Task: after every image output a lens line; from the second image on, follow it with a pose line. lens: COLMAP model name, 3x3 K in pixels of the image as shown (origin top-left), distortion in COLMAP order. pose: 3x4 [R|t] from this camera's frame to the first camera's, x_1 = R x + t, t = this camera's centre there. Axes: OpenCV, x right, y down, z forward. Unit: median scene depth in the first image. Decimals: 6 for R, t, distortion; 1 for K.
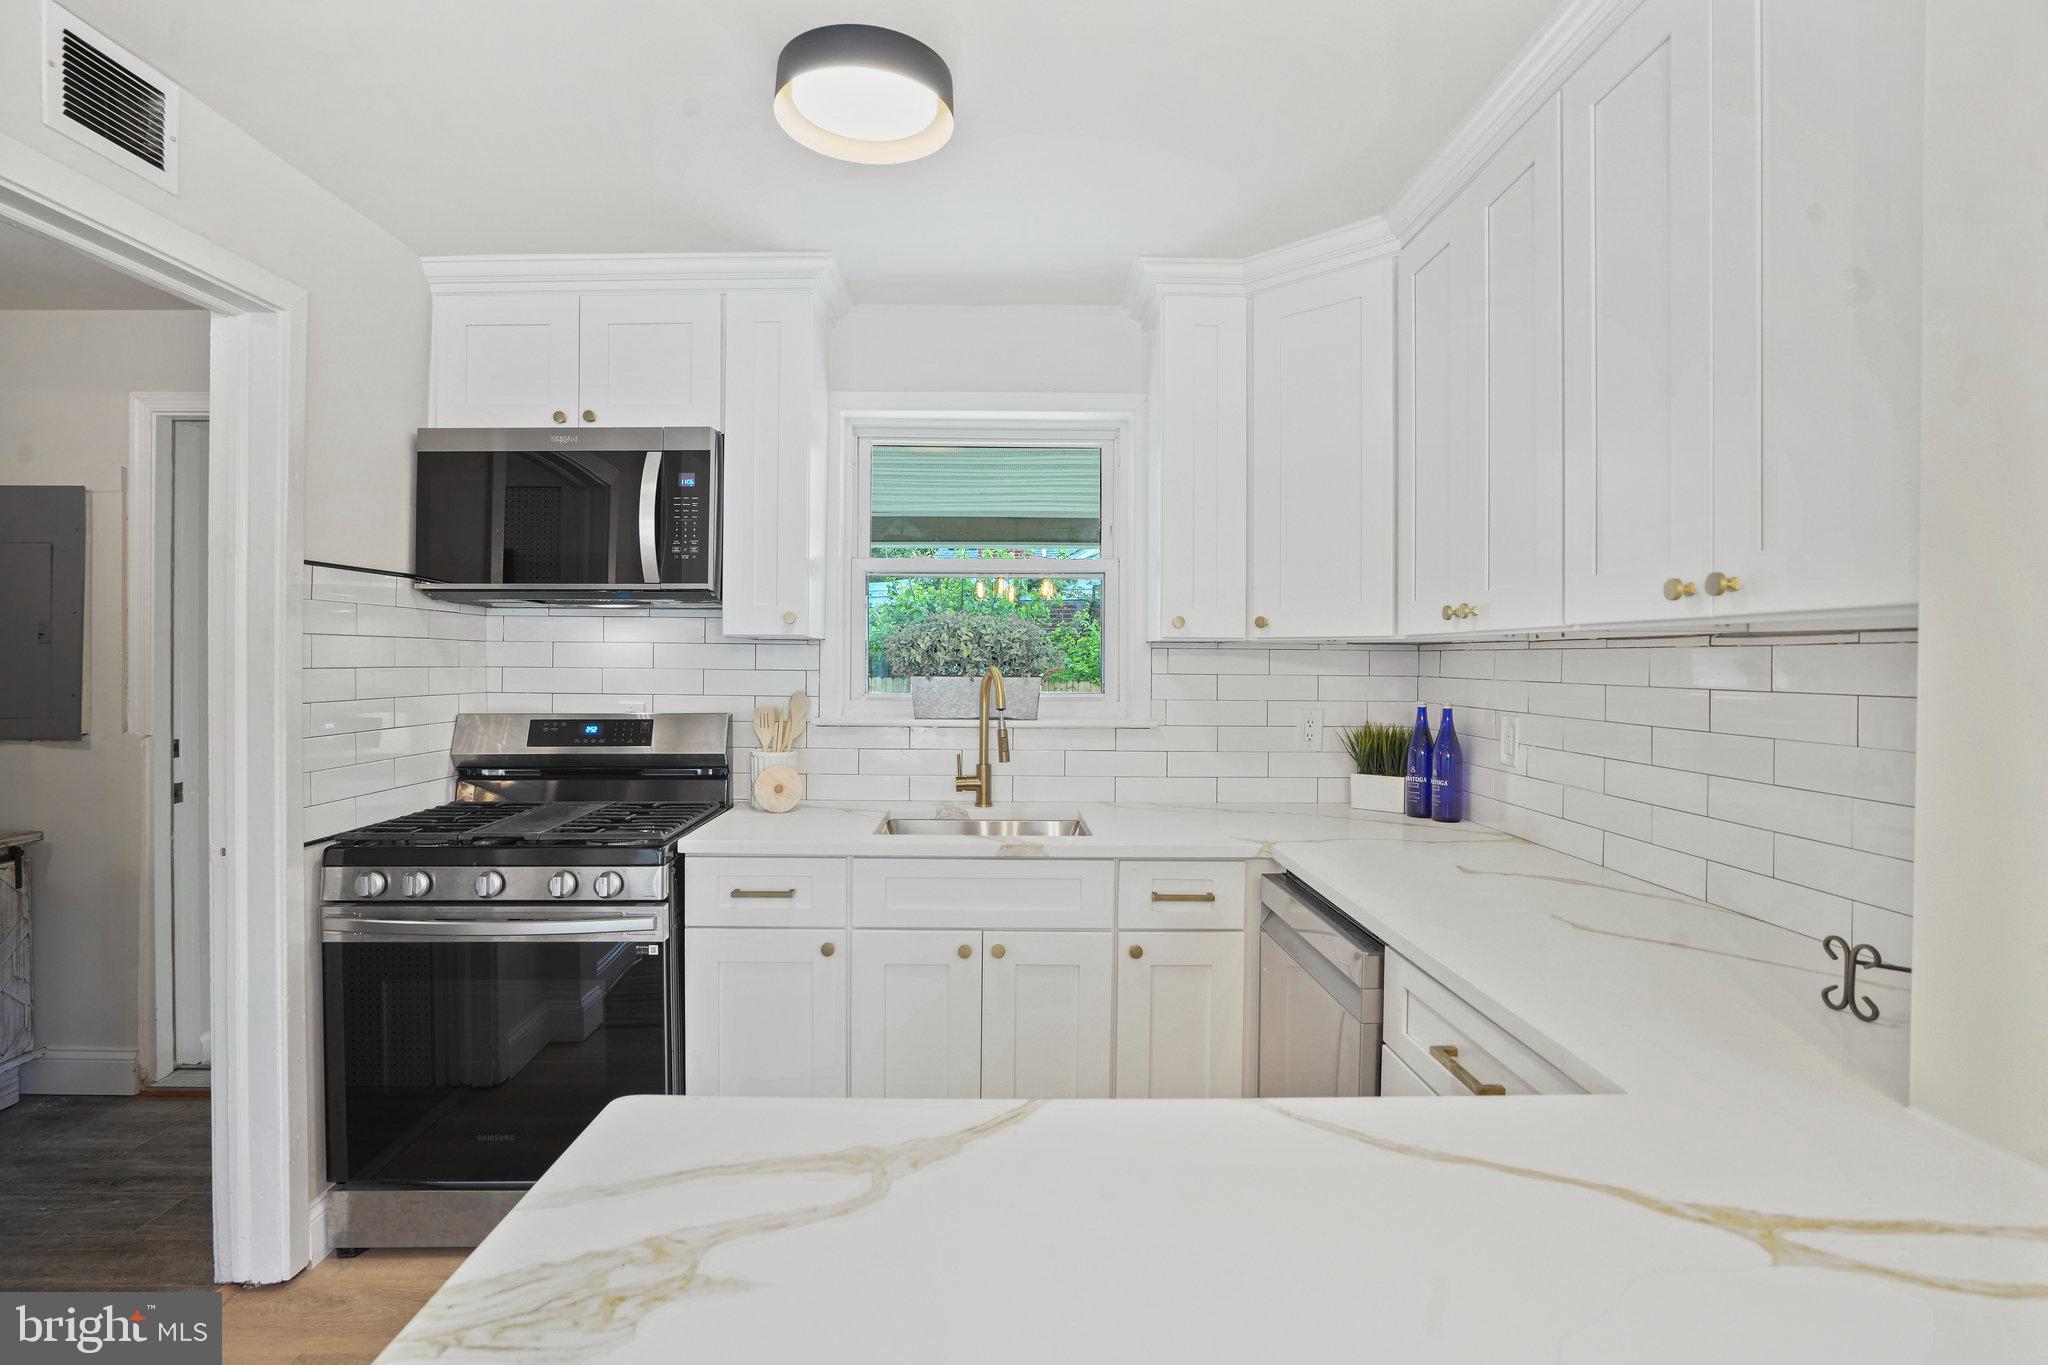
lens RADIAL K [[987.3, 0, 1010.6], [0, 987.3, 663.6], [0, 0, 1]] dist [-0.061117, 0.029155]
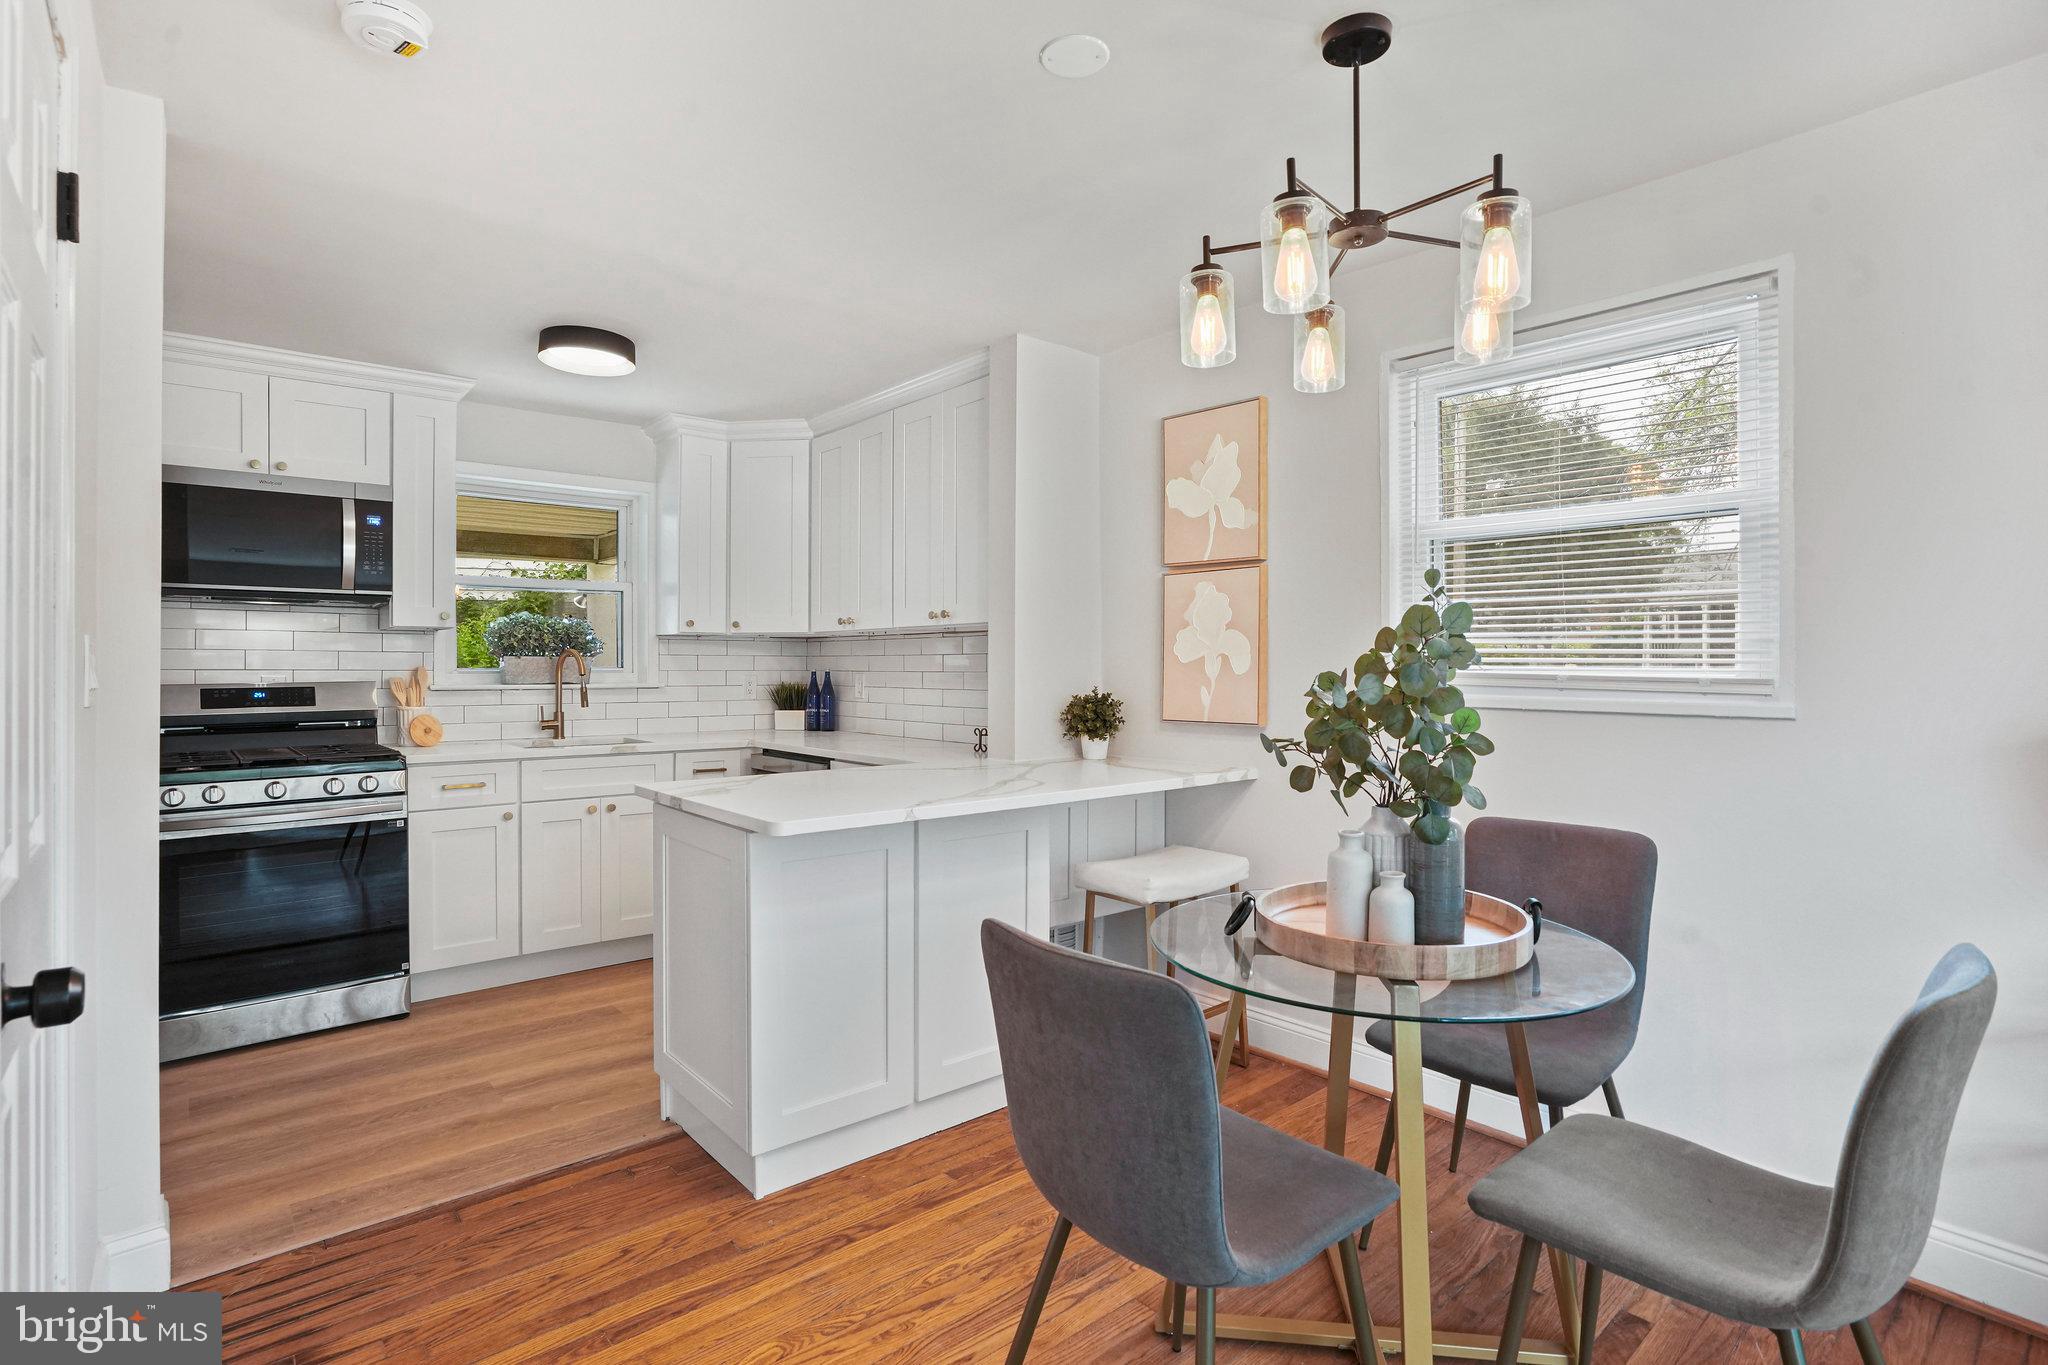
lens RADIAL K [[987.3, 0, 1010.6], [0, 987.3, 663.6], [0, 0, 1]] dist [-0.061117, 0.029155]
pose [[0.770295, -0.004276, 0.637673, -0.498891], [0.007759, 0.999966, -0.002668, 0.037943], [-0.637640, 0.007002, 0.770303, -0.700897]]
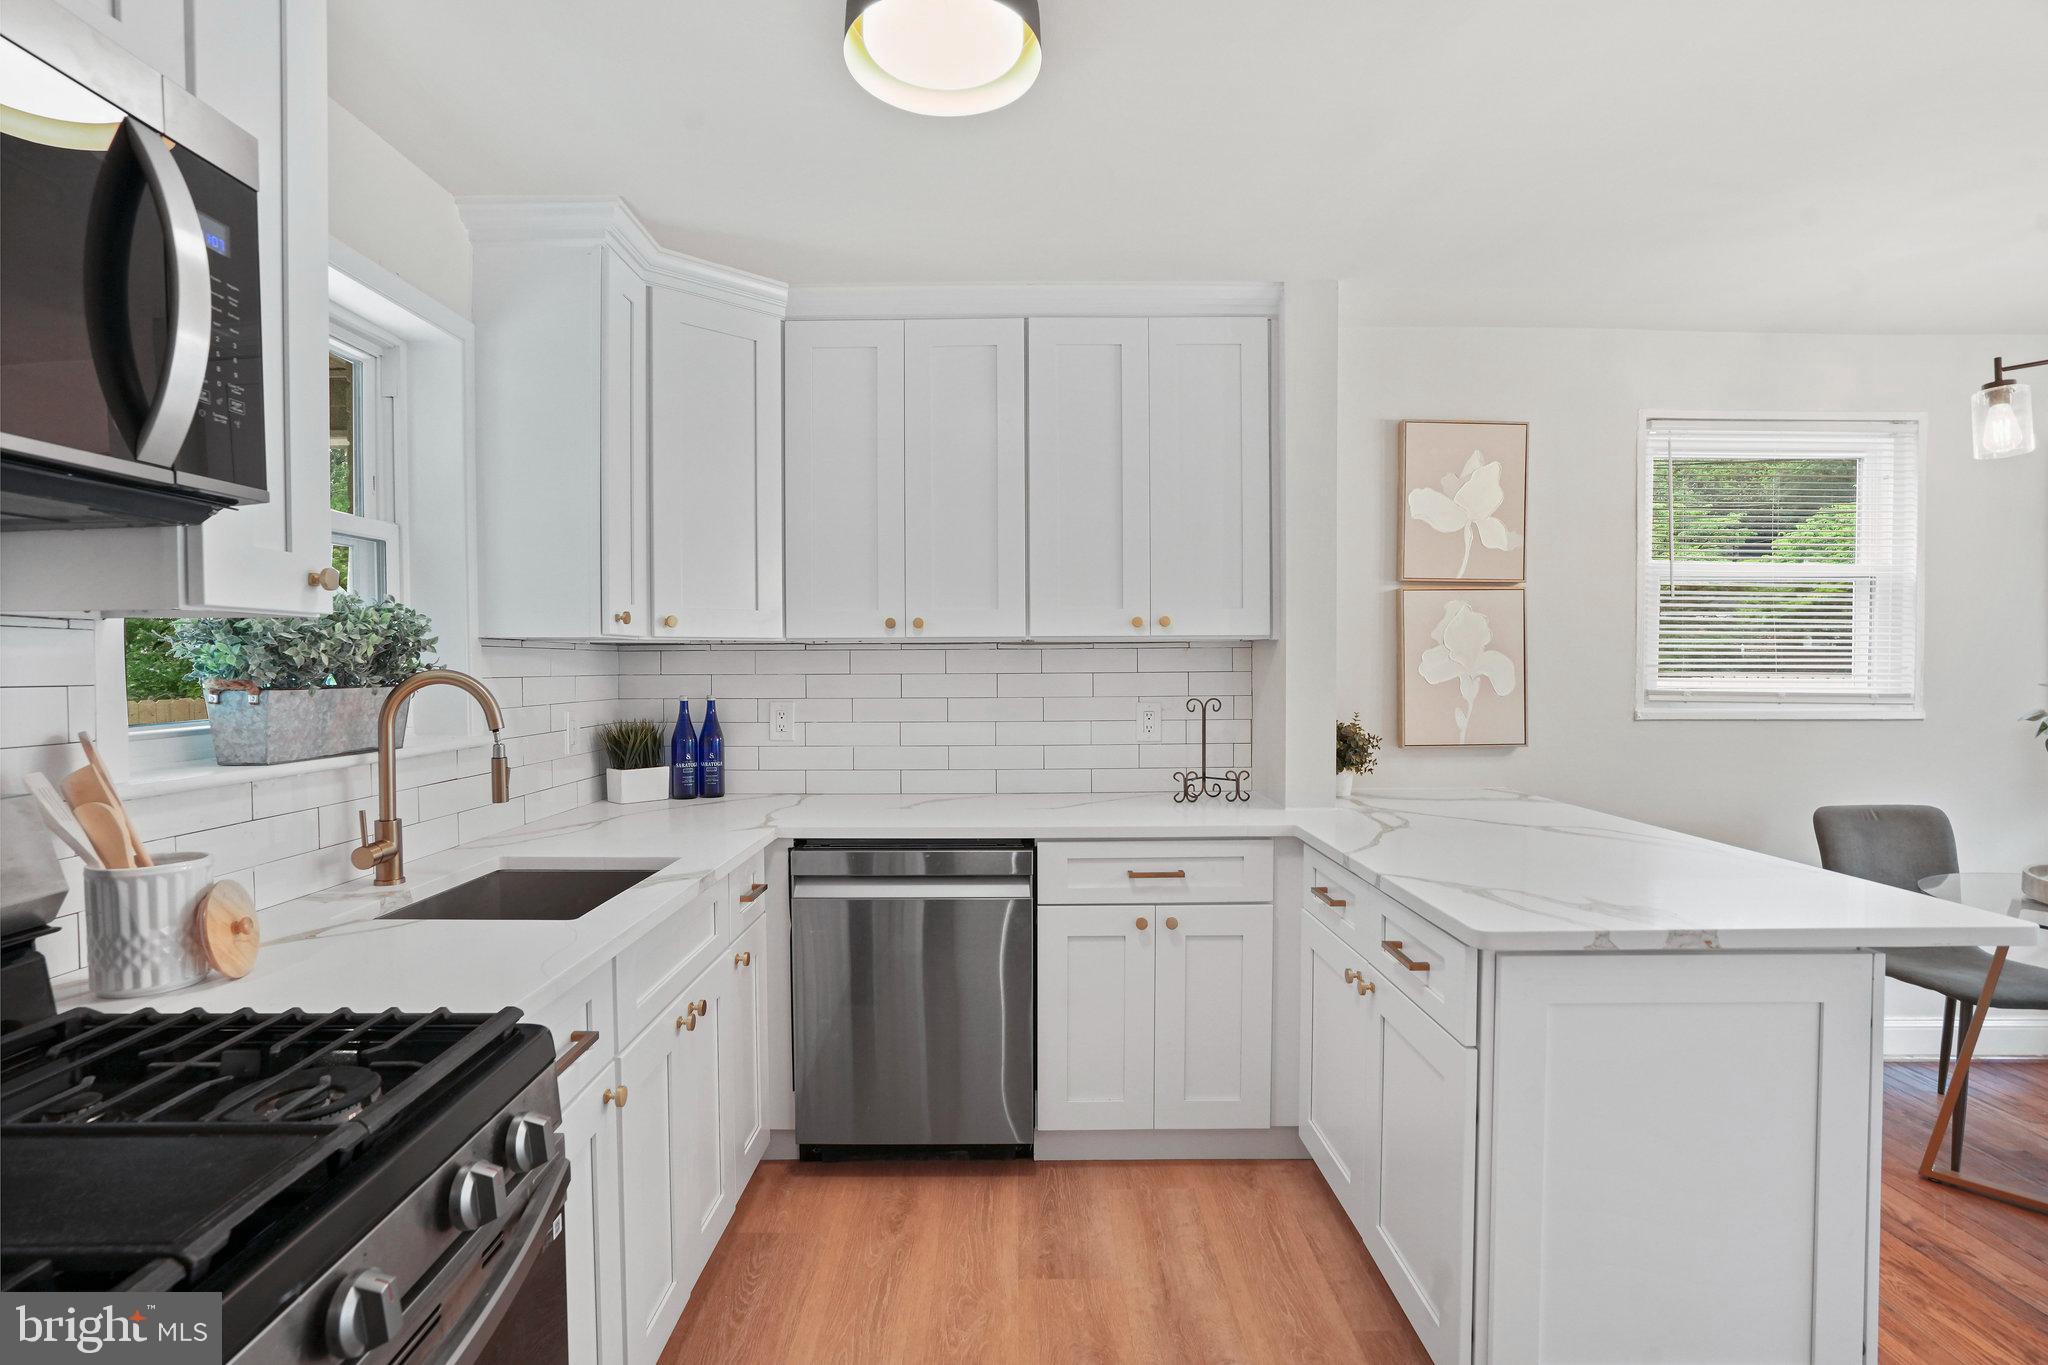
lens RADIAL K [[987.6, 0, 1024.0], [0, 987.6, 682.5], [0, 0, 1]] dist [-0.055686, 0.026321]
pose [[0.007641, -0.025588, 0.999643, -0.719208], [0.009696, 0.999627, 0.025514, -0.001753], [-0.999924, 0.009498, 0.007886, 0.617451]]
